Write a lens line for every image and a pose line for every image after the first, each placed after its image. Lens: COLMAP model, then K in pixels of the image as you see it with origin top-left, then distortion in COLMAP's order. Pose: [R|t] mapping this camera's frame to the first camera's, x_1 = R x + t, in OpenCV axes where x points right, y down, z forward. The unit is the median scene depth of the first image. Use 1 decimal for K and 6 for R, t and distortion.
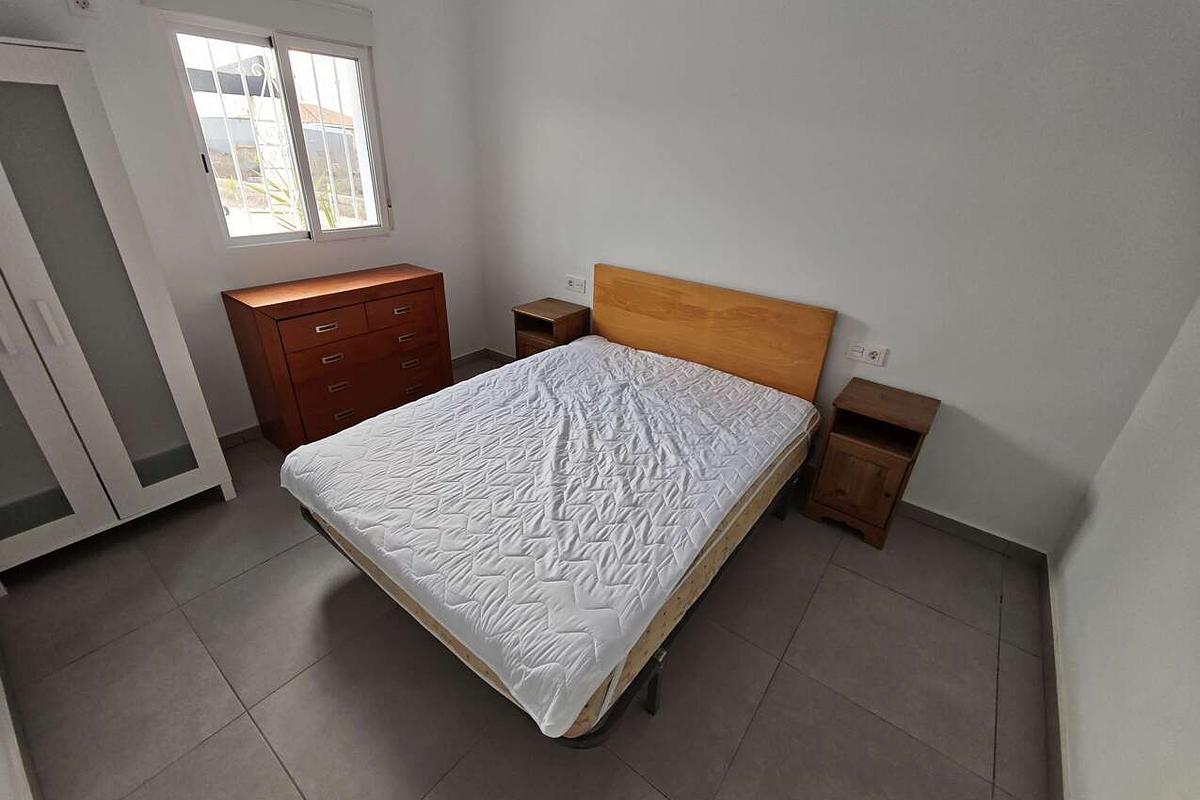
lens RADIAL K [[502.4, 0, 595.3], [0, 502.4, 394.7], [0, 0, 1]] dist [-0.009756, 0.006032]
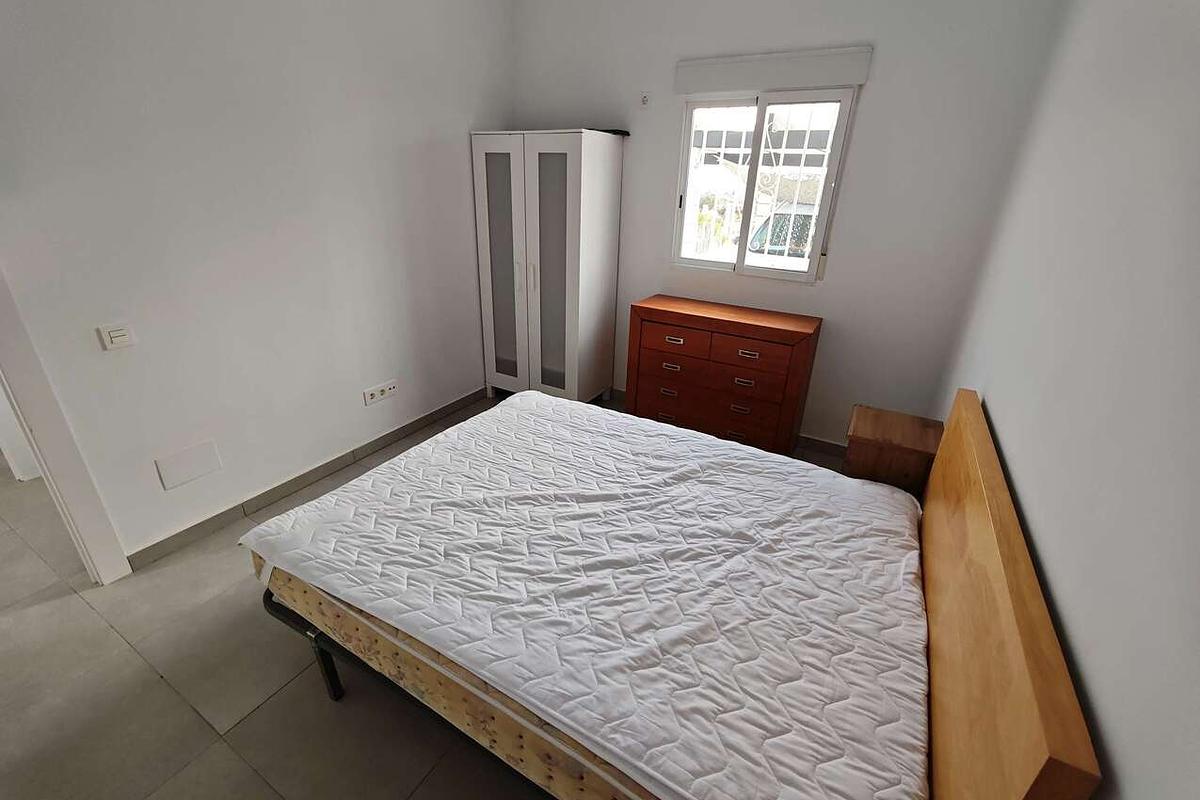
lens RADIAL K [[502.4, 0, 595.3], [0, 502.4, 394.7], [0, 0, 1]] dist [-0.009756, 0.006032]
pose [[0.138892, 0.365859, -0.920248, 0.595489], [-0.455737, 0.848622, 0.268599, -0.276889], [0.879212, 0.382084, 0.284602, 0.608002]]
